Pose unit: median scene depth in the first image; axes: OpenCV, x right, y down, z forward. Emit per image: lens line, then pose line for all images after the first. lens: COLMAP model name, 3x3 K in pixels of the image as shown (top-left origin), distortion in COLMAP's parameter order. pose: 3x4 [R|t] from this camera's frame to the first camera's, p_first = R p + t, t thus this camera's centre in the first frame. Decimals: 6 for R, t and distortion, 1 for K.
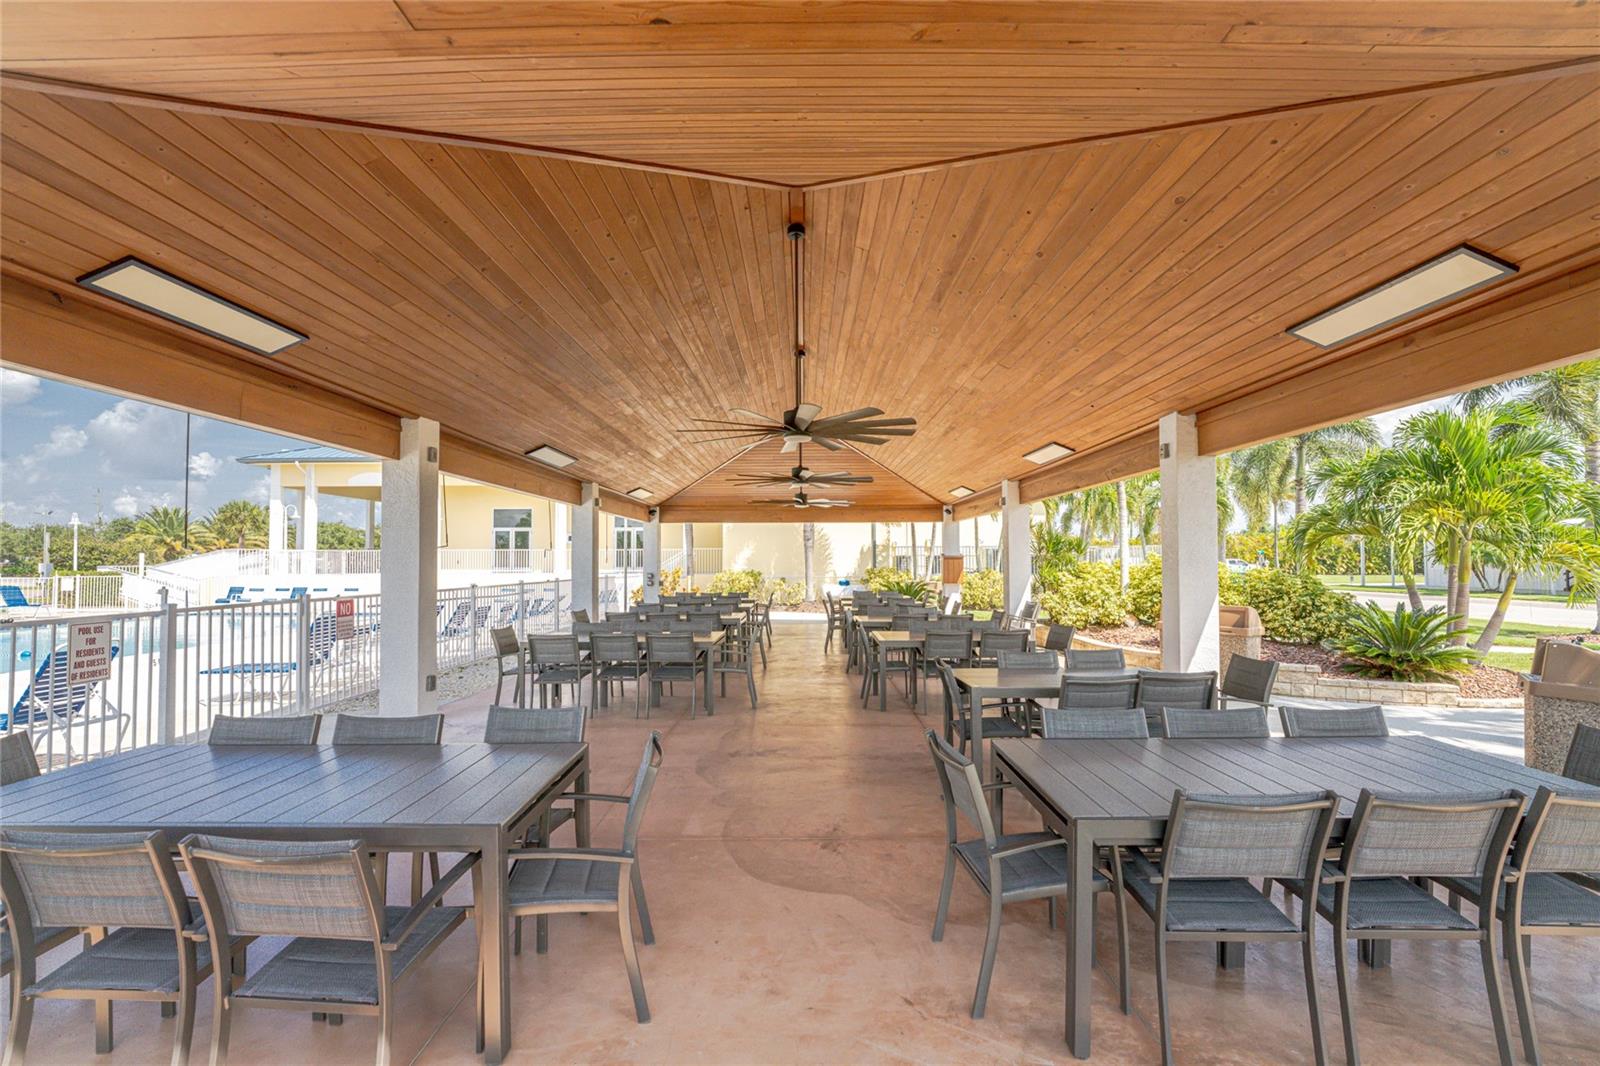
lens RADIAL K [[668.9, 0, 800.0], [0, 668.9, 533.0], [0, 0, 1]] dist [-0.001047, -0.000319]
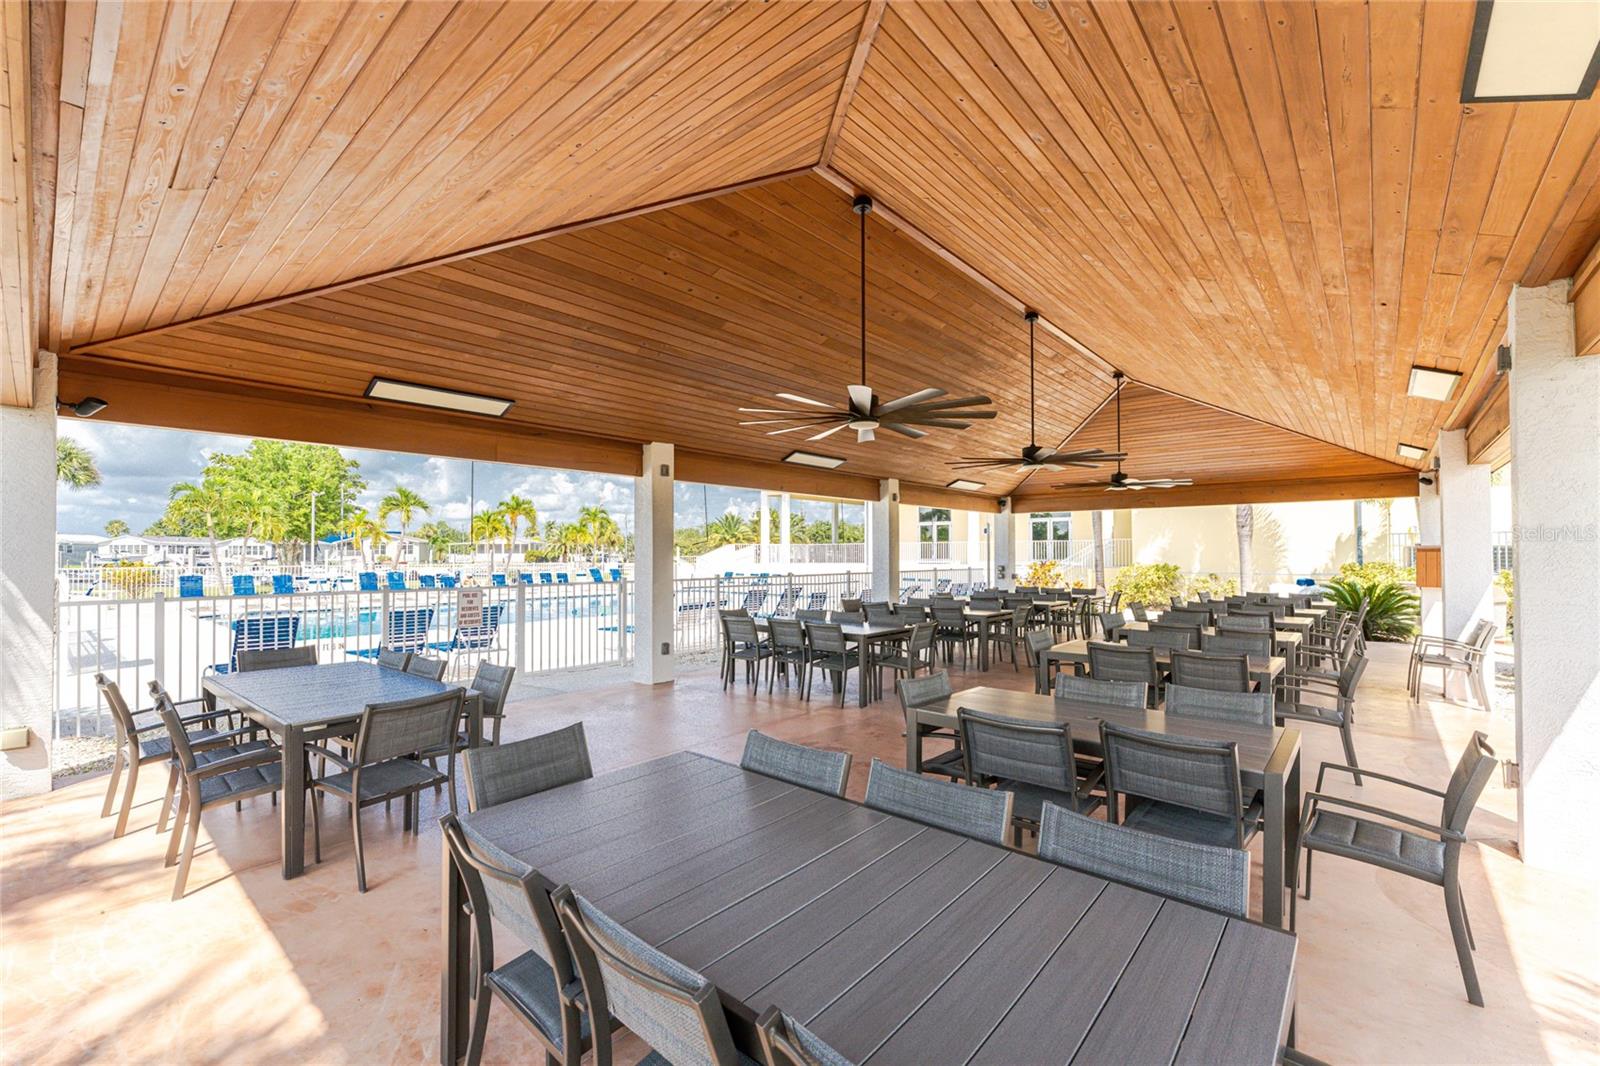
lens RADIAL K [[668.9, 0, 800.0], [0, 668.9, 533.0], [0, 0, 1]] dist [-0.001047, -0.000319]
pose [[0.764114, -0.018652, -0.644812, 0.256551], [0.026600, 0.999643, 0.002605, 0.003128], [0.644533, -0.019142, 0.764337, 0.103162]]
